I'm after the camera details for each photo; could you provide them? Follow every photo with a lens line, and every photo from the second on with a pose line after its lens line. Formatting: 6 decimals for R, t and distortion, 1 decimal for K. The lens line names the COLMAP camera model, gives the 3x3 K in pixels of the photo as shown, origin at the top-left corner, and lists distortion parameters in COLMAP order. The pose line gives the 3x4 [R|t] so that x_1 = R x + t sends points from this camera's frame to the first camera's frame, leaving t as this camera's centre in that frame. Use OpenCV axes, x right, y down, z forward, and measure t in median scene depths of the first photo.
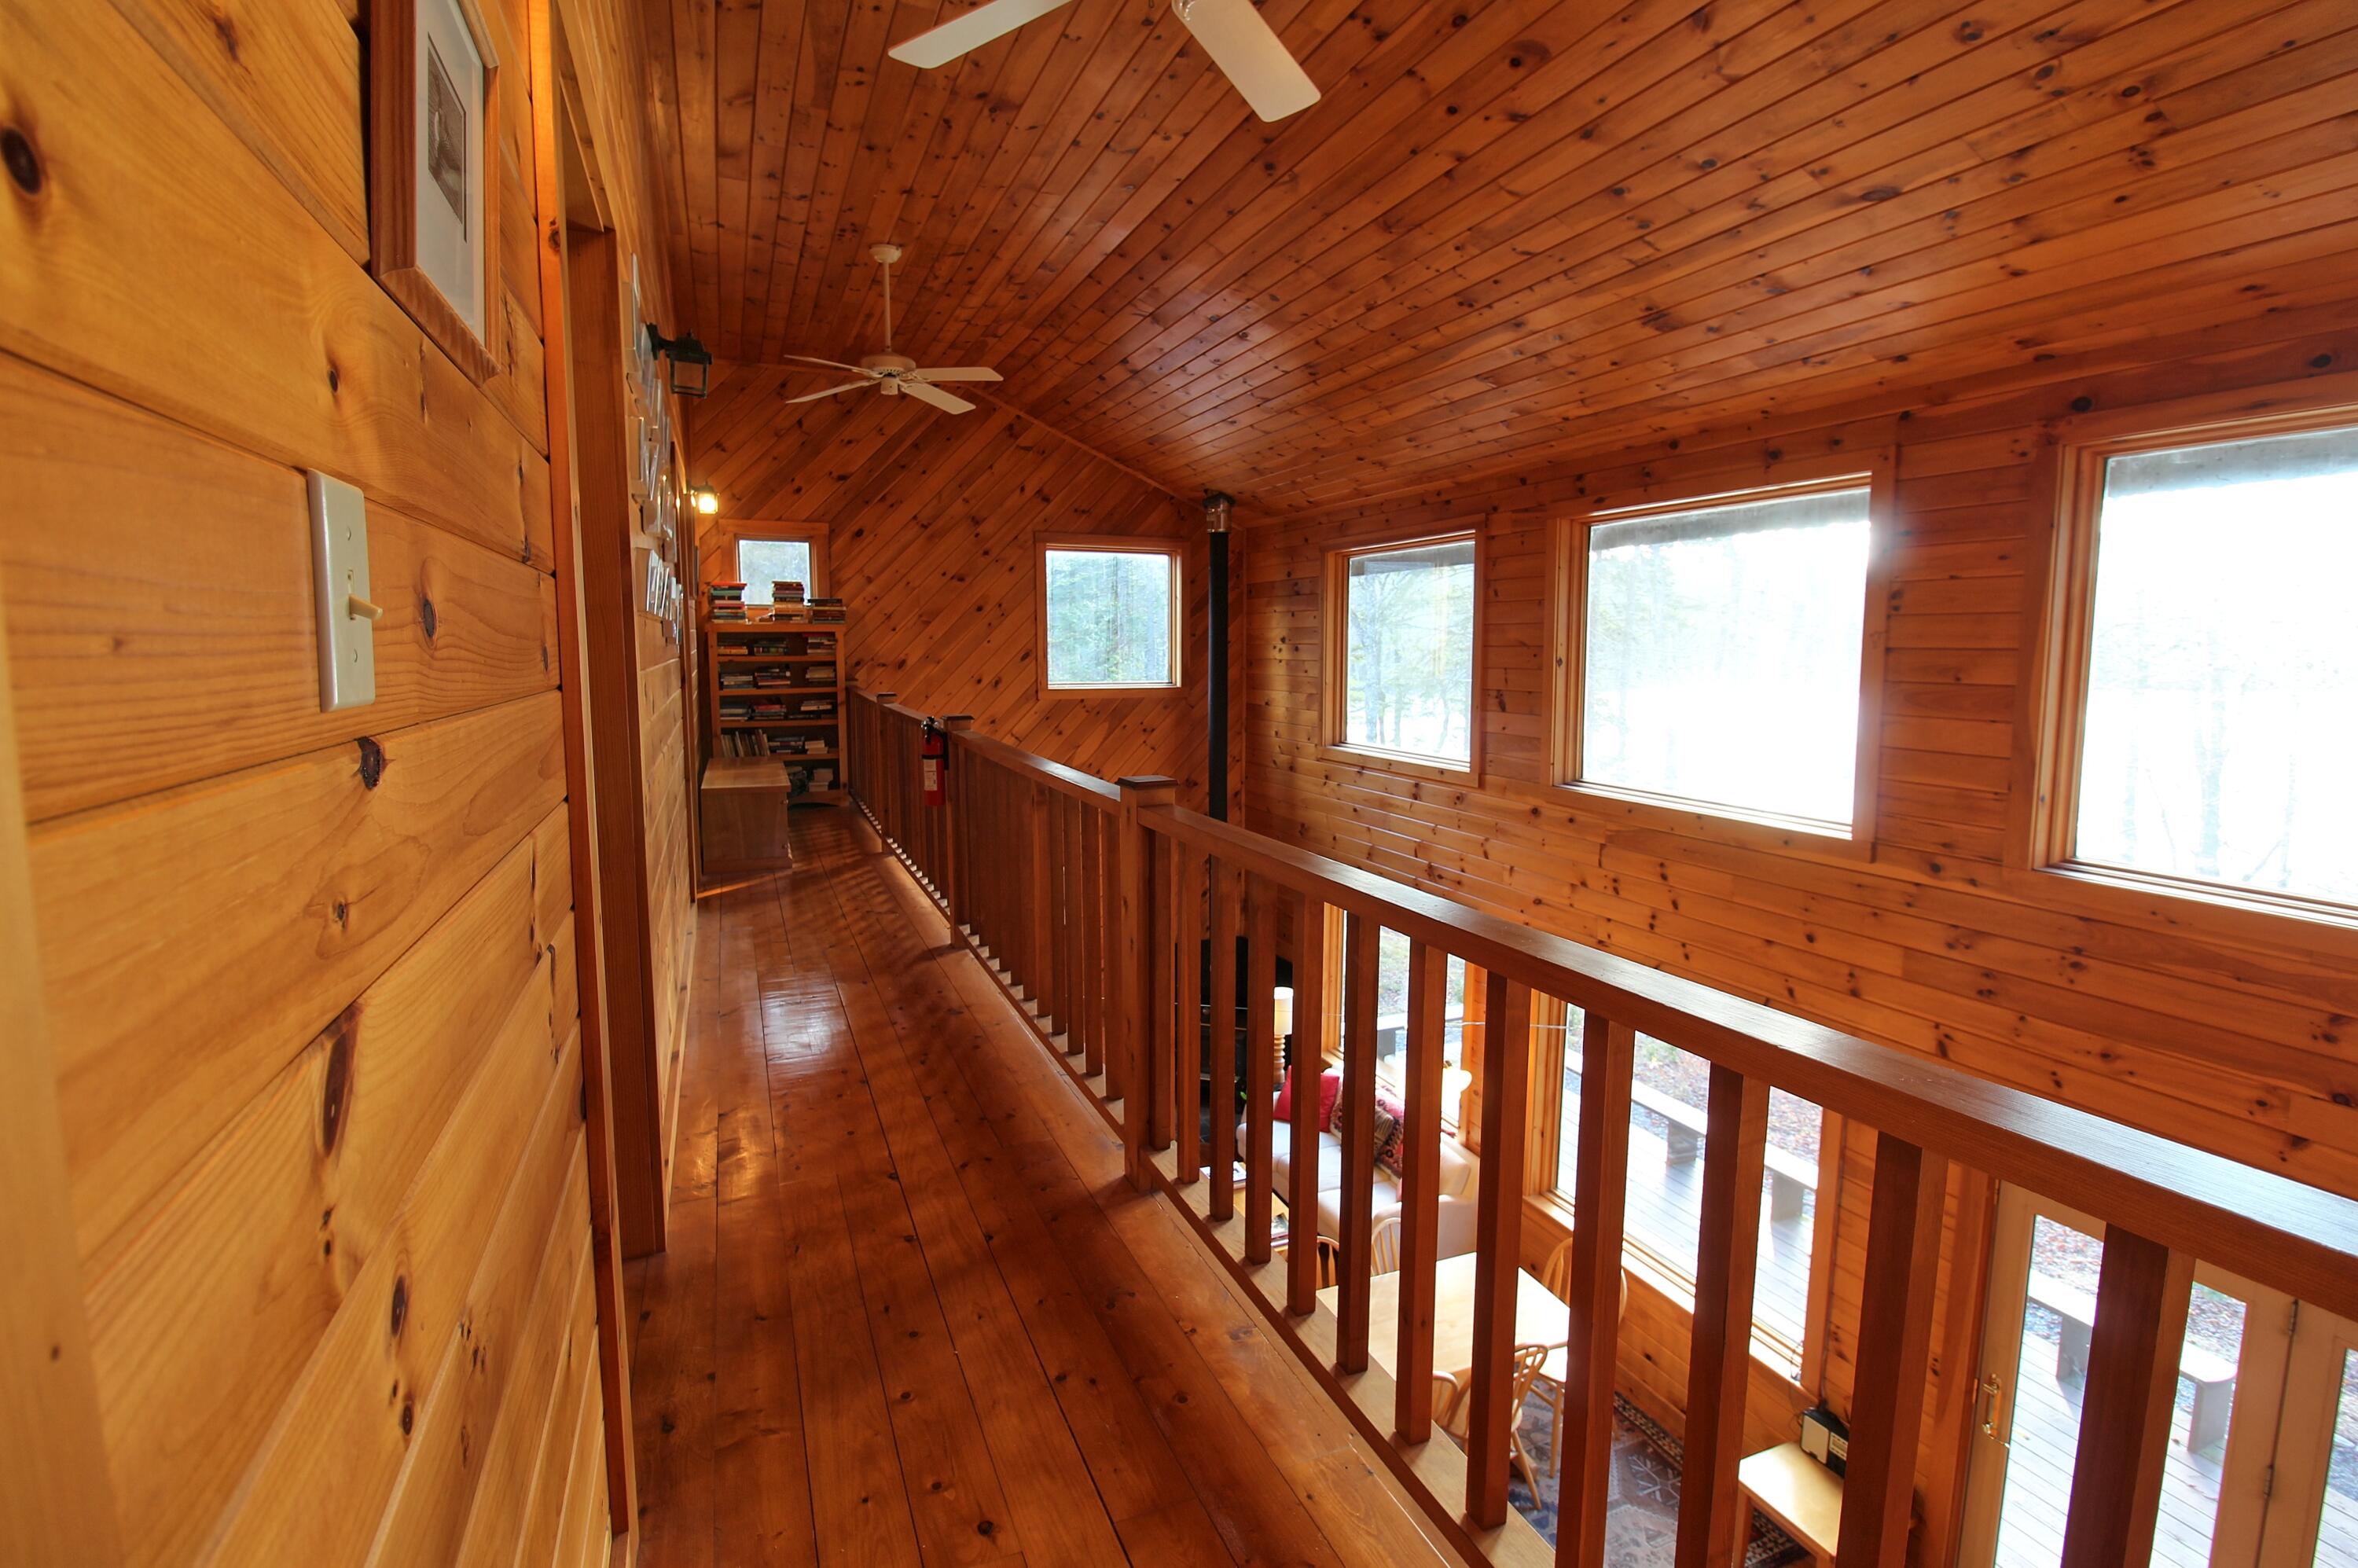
lens RADIAL K [[1089.2, 0, 1177.0], [0, 1089.2, 760.2], [0, 0, 1]] dist [-0.000065, -0.011839]
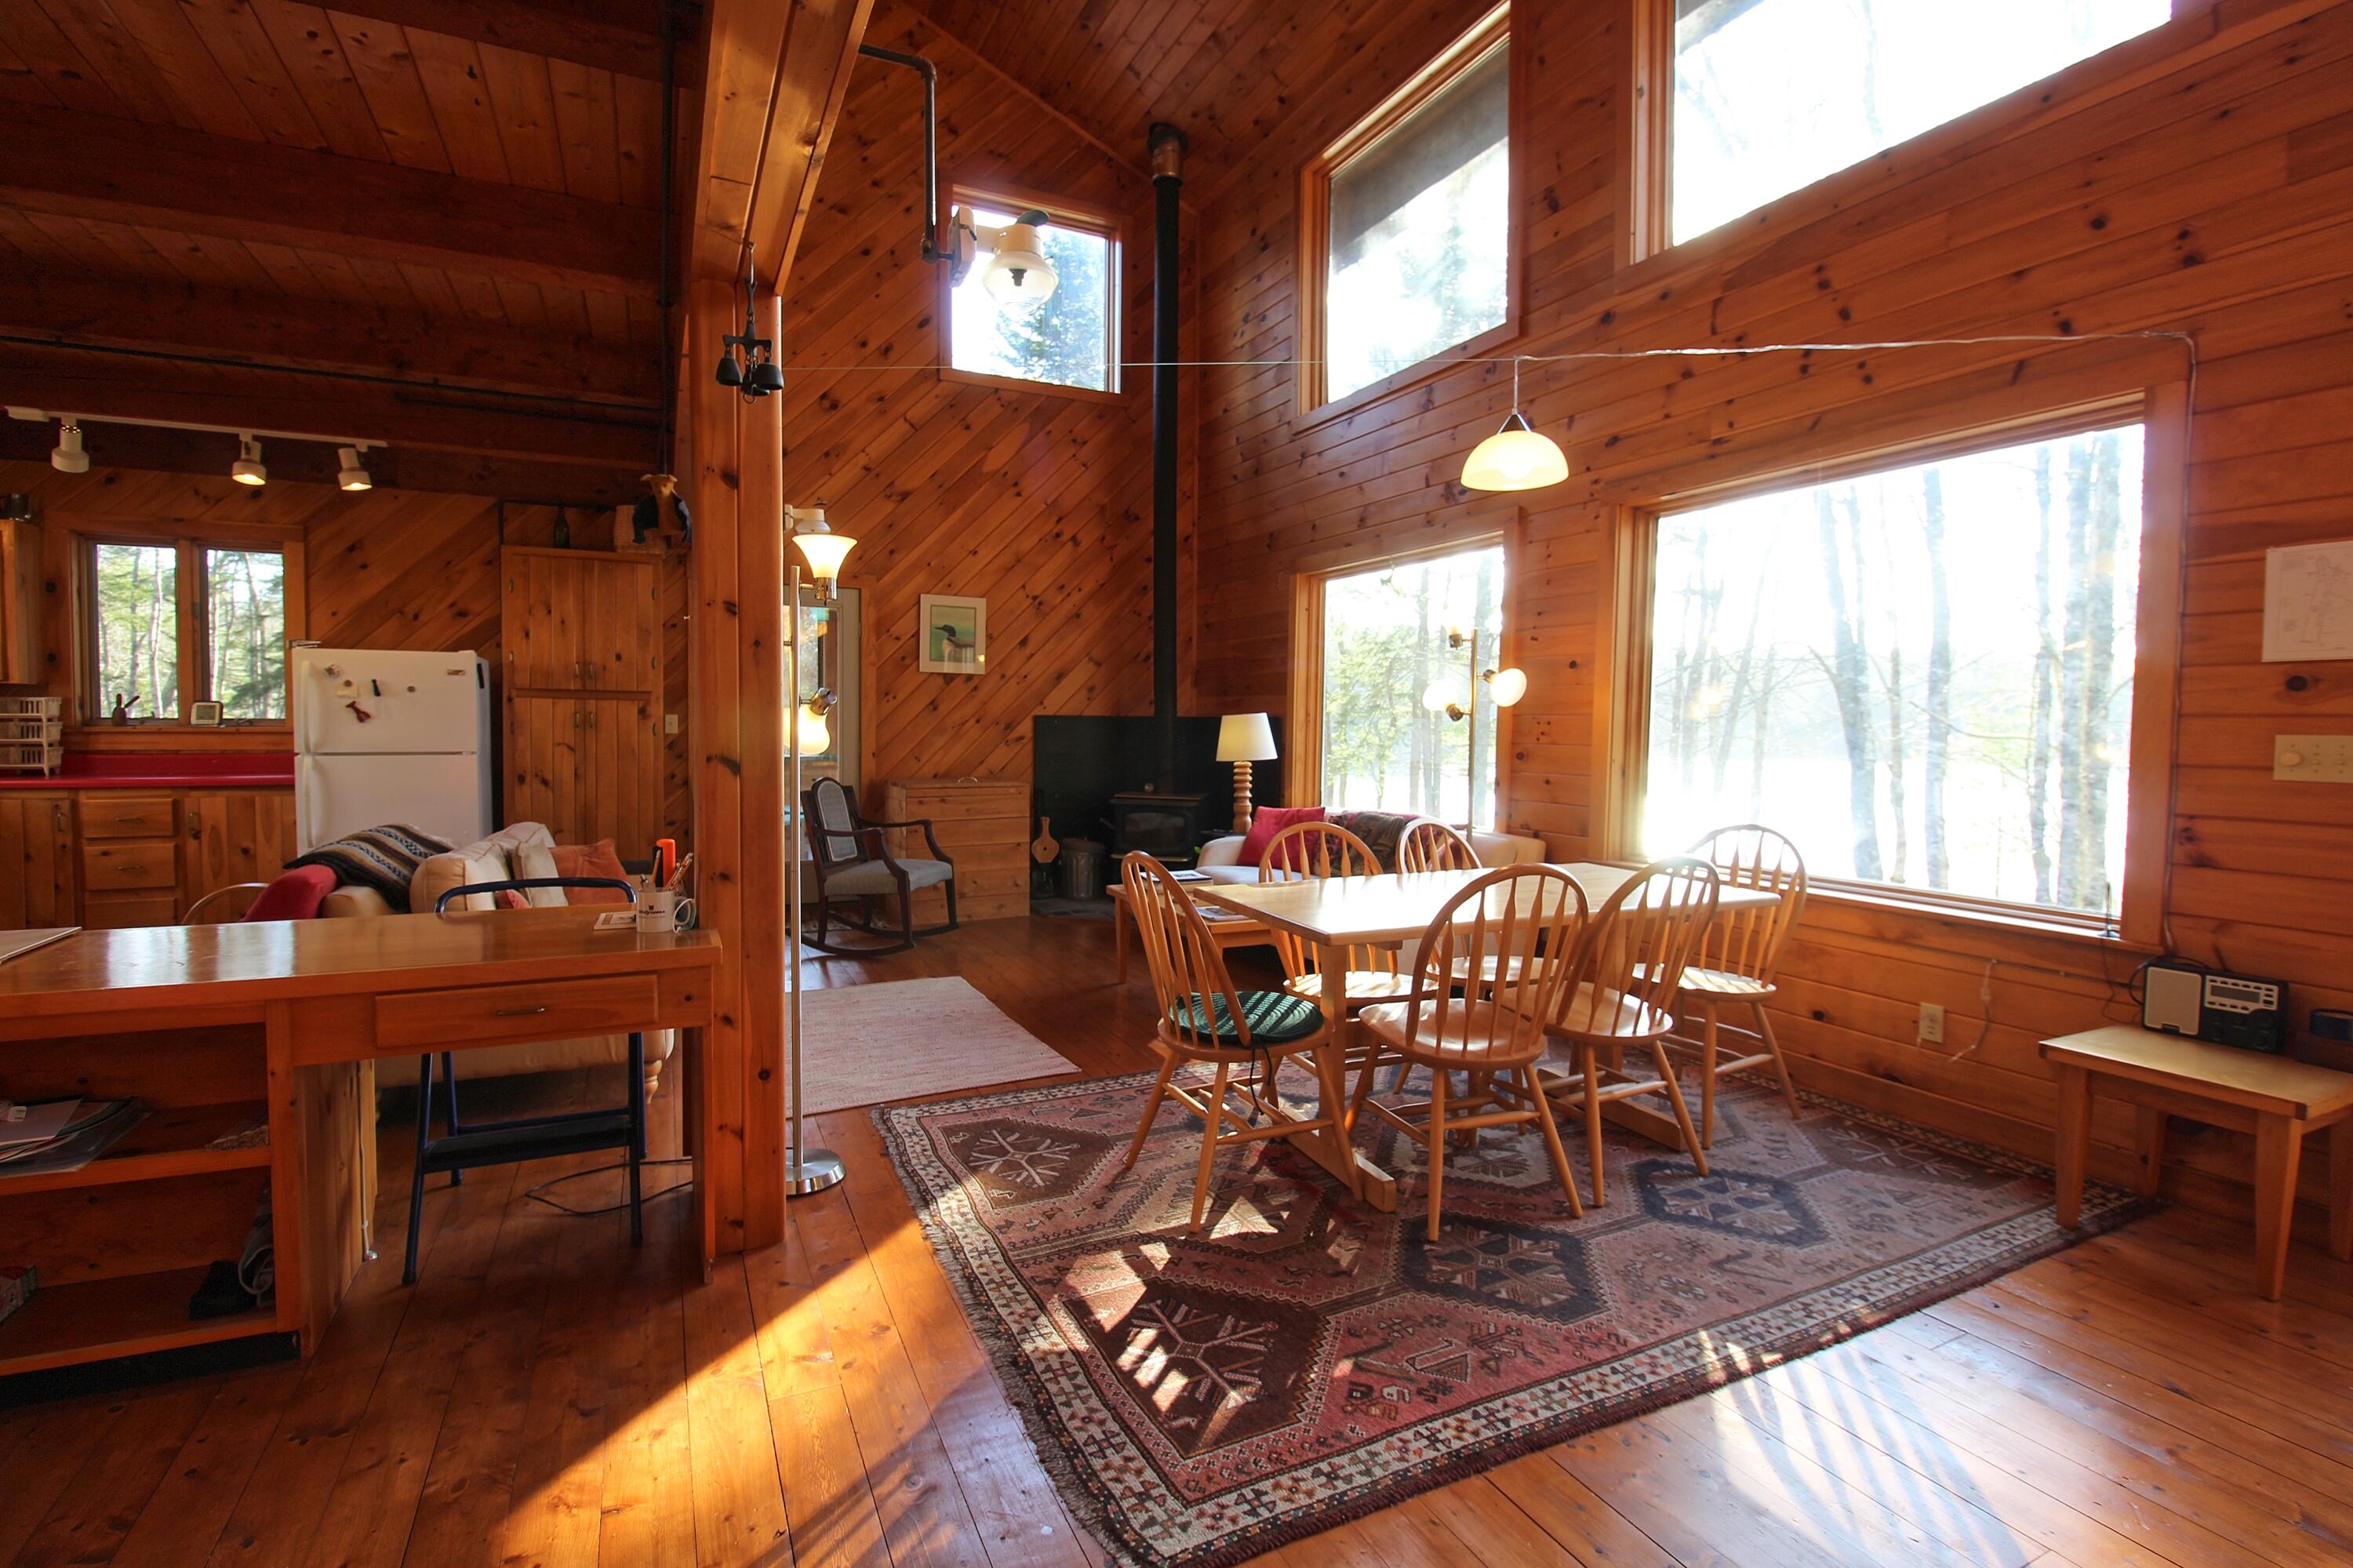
lens RADIAL K [[1087.0, 0, 1170.1], [0, 1087.0, 769.4], [0, 0, 1]] dist [-0.000065, -0.011839]
pose [[0.998753, 0.006292, 0.049527, 0.002888], [-0.003031, 0.997840, -0.065626, 0.286709], [-0.049833, 0.065394, 0.996614, 0.226116]]
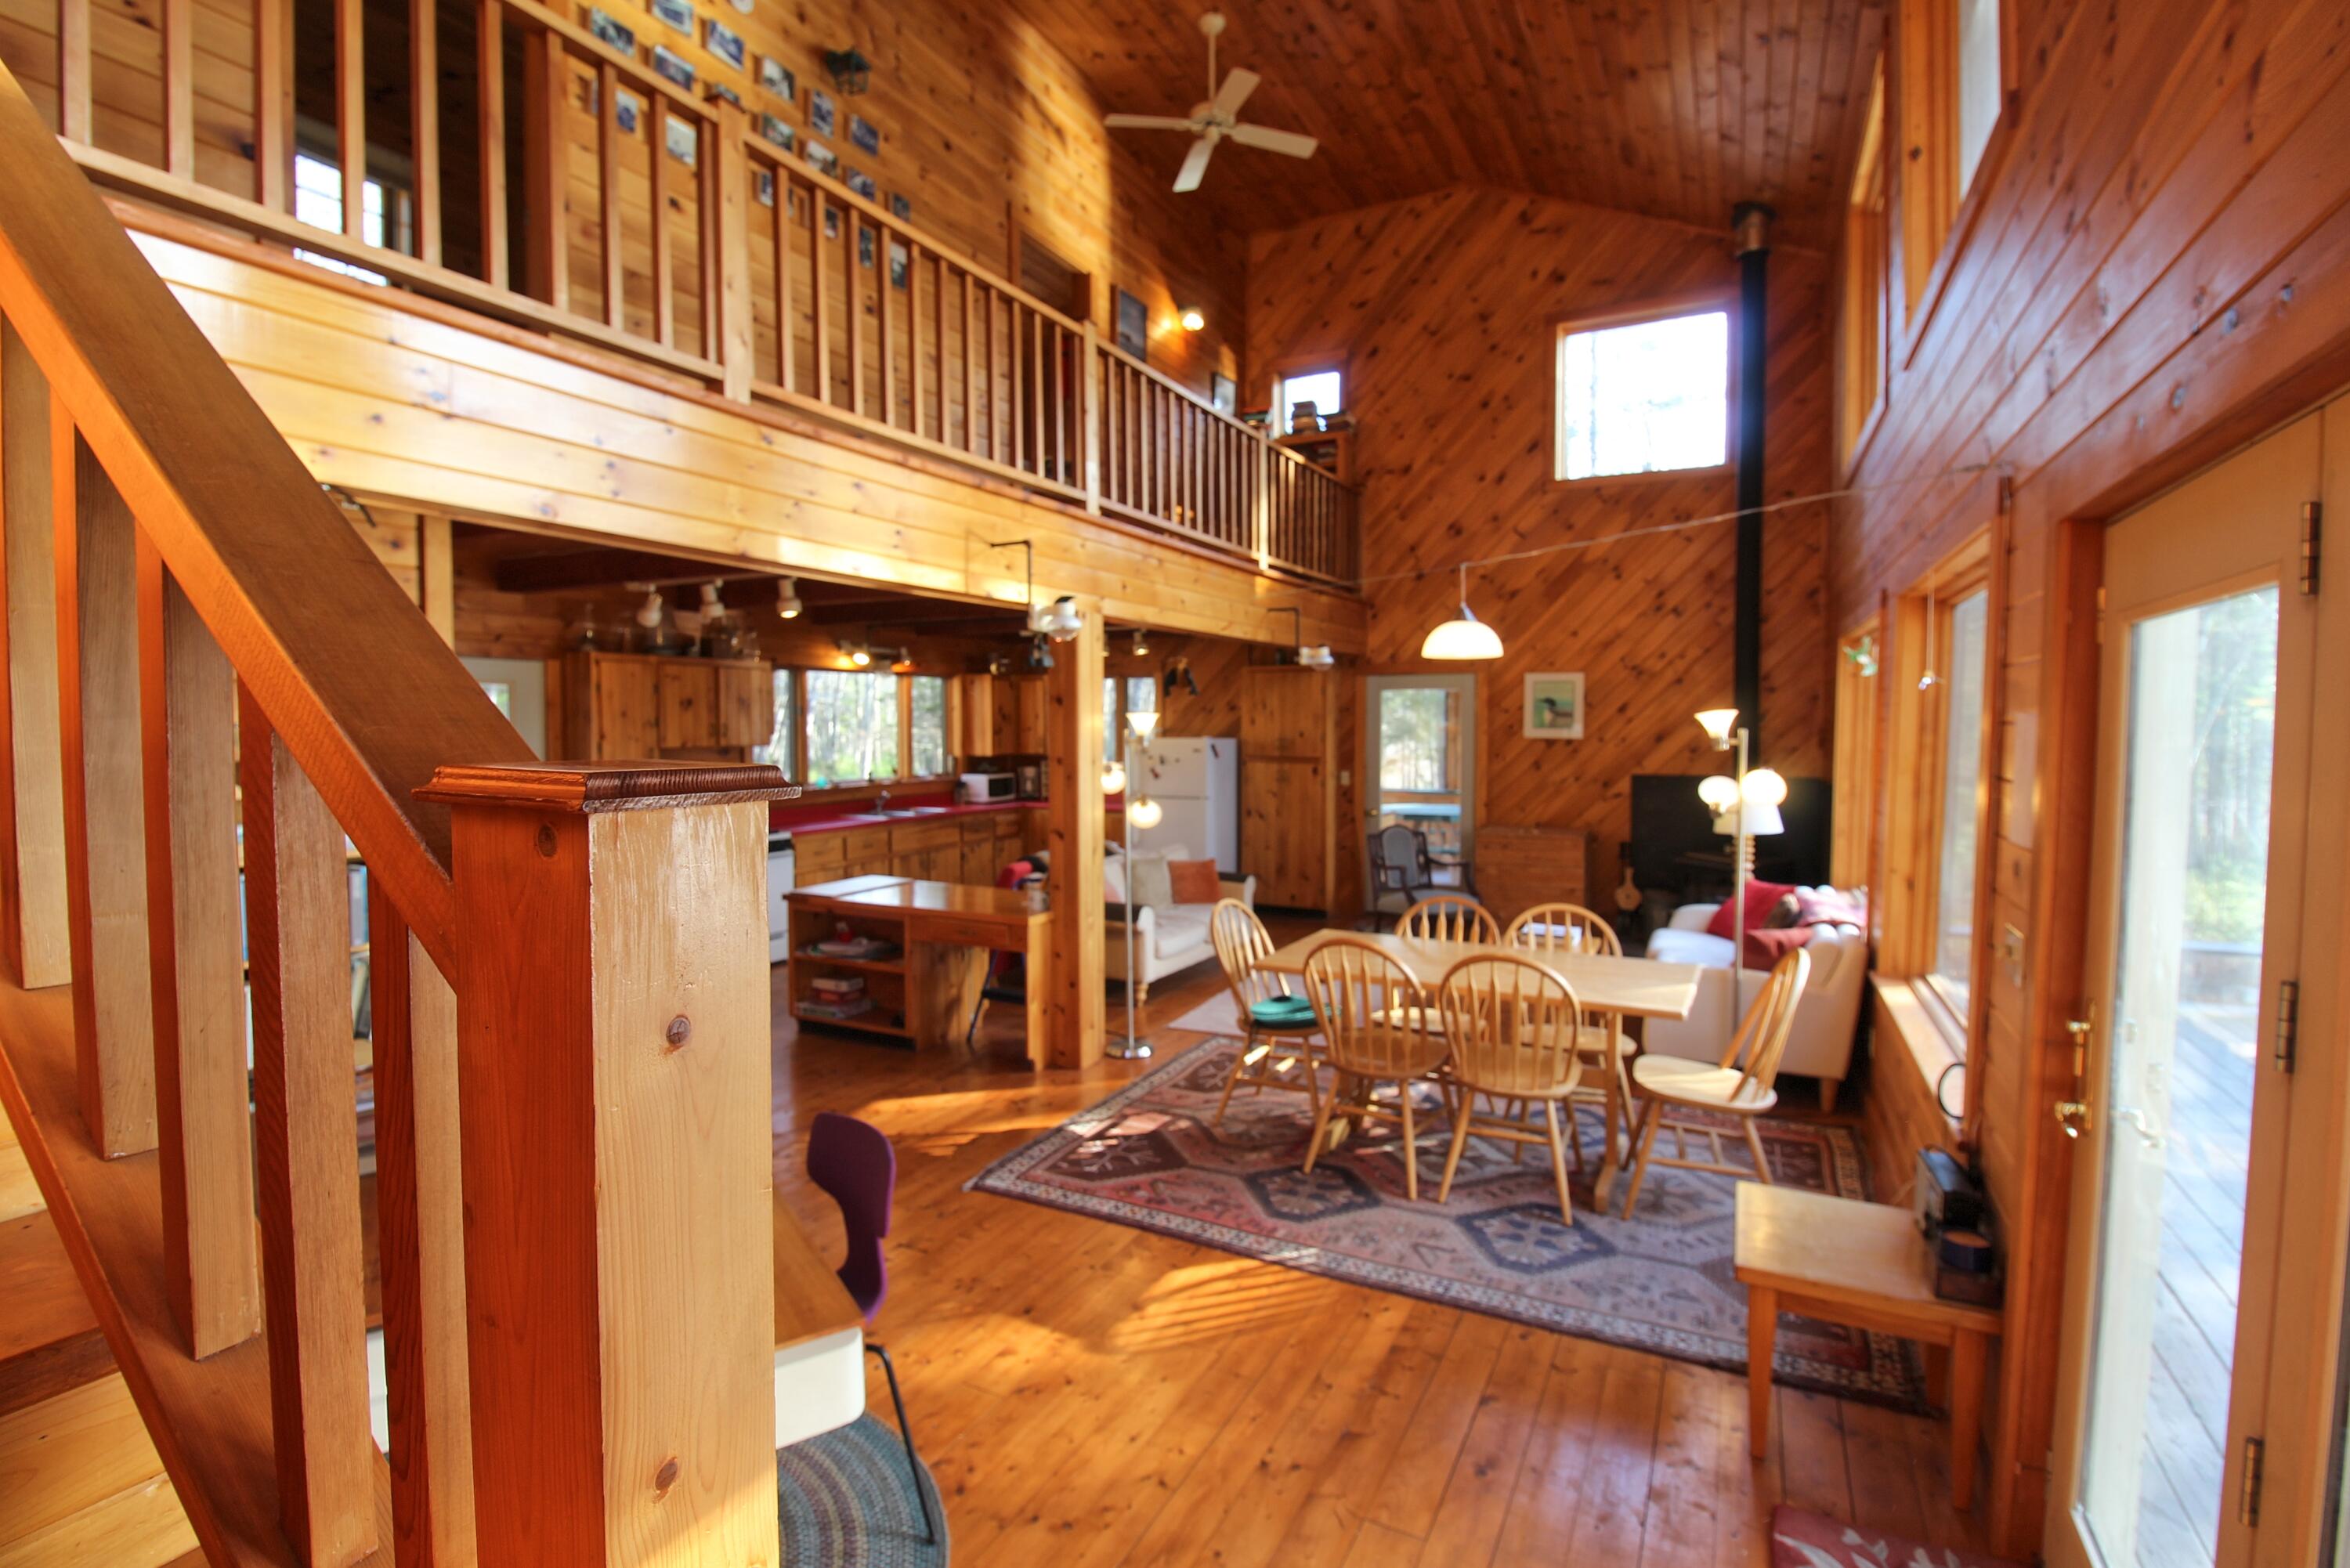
lens RADIAL K [[1085.5, 0, 1170.4], [0, 1085.5, 772.6], [0, 0, 1]] dist [-0.000065, -0.011839]
pose [[0.637637, 0.033231, -0.769620, 0.407478], [-0.080803, 0.996443, -0.023921, 0.241548], [0.766088, 0.077440, 0.638054, 0.174700]]
